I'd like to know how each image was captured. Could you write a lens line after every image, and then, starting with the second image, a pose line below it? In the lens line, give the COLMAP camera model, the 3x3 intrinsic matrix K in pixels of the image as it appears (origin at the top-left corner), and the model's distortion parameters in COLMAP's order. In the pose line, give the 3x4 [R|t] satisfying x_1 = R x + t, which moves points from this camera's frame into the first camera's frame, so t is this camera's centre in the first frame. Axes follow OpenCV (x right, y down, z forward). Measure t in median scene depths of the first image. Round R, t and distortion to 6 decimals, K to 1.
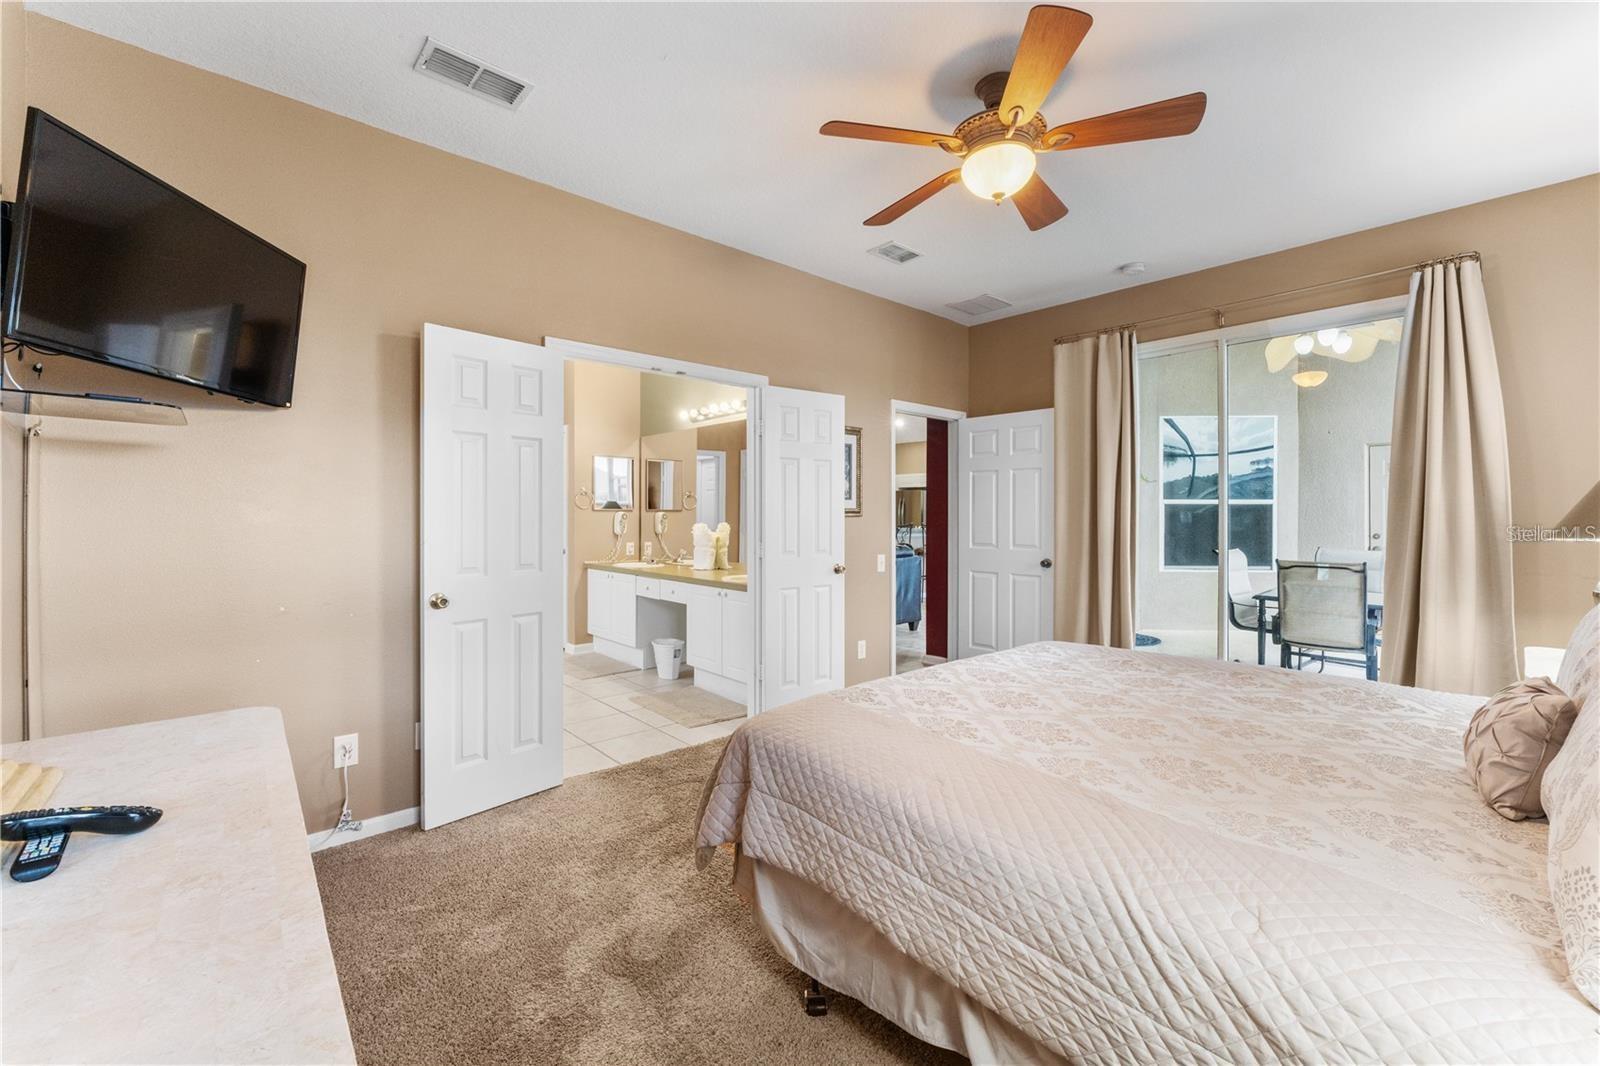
lens RADIAL K [[648.6, 0, 803.5], [0, 648.6, 521.7], [0, 0, 1]] dist [-0.000720, -0.000311]
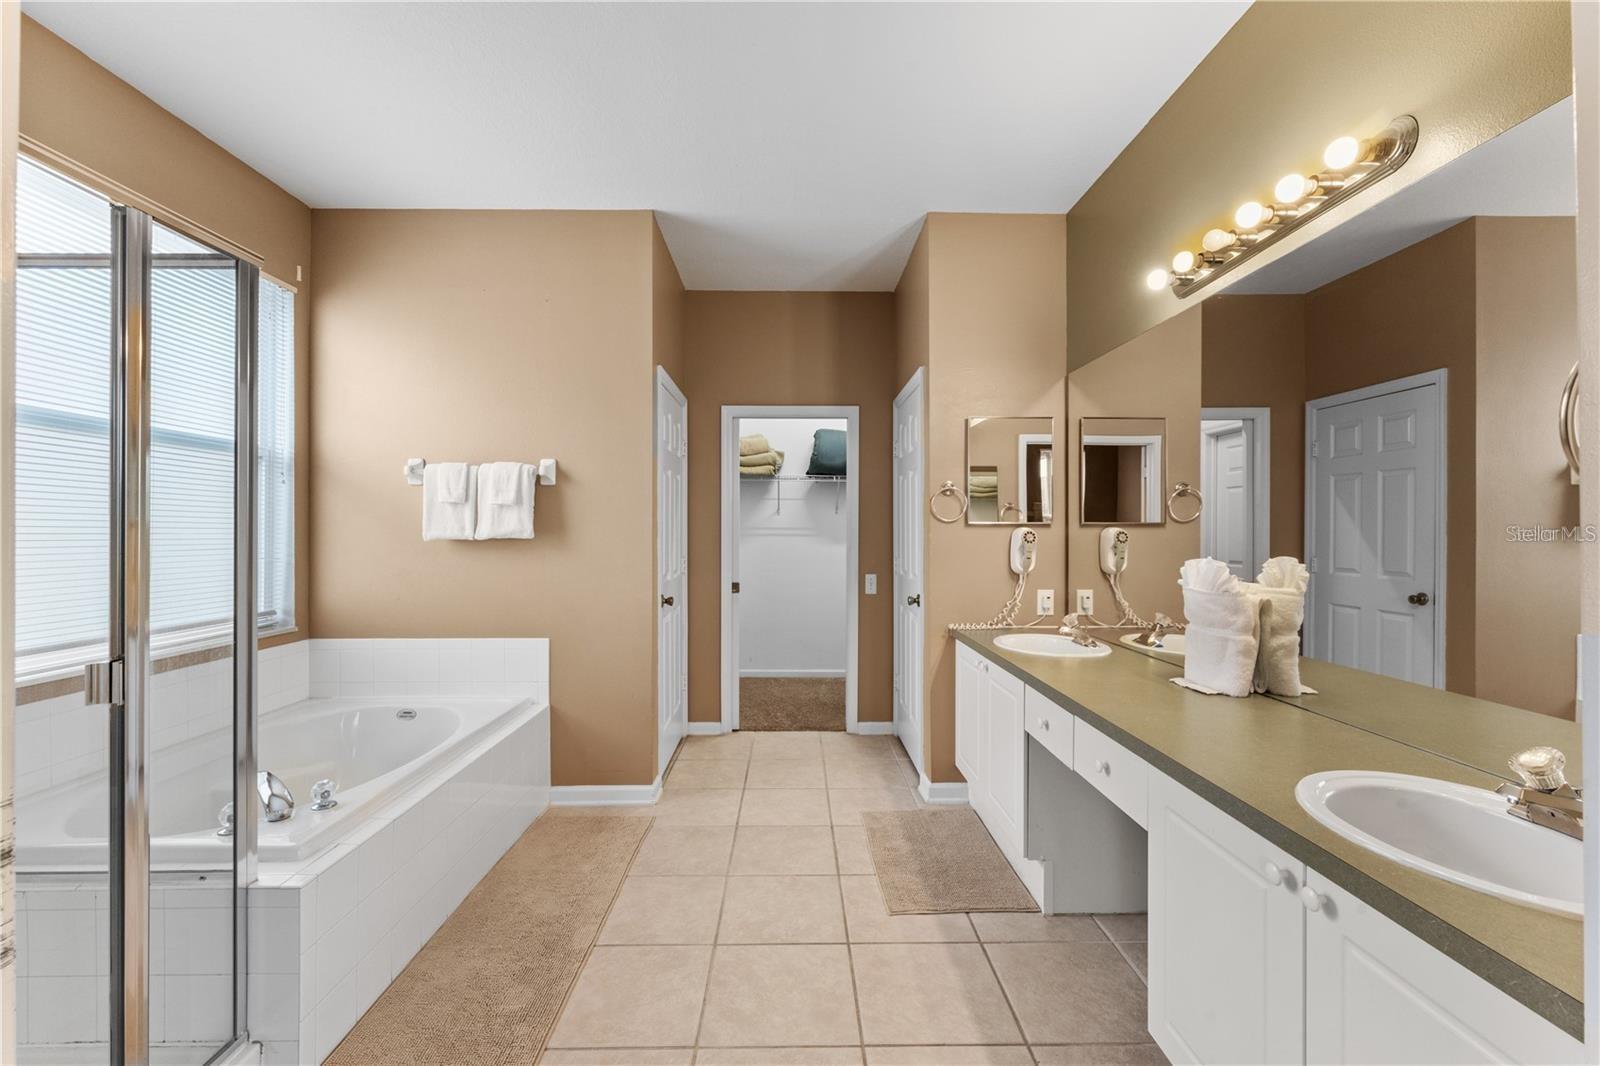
lens RADIAL K [[648.6, 0, 806.1], [0, 648.6, 531.0], [0, 0, 1]] dist [-0.000720, -0.000311]
pose [[0.747507, -0.007620, -0.664210, -0.077696], [0.002285, 0.999958, -0.008899, -0.009232], [0.664250, 0.005135, 0.747493, 0.532080]]
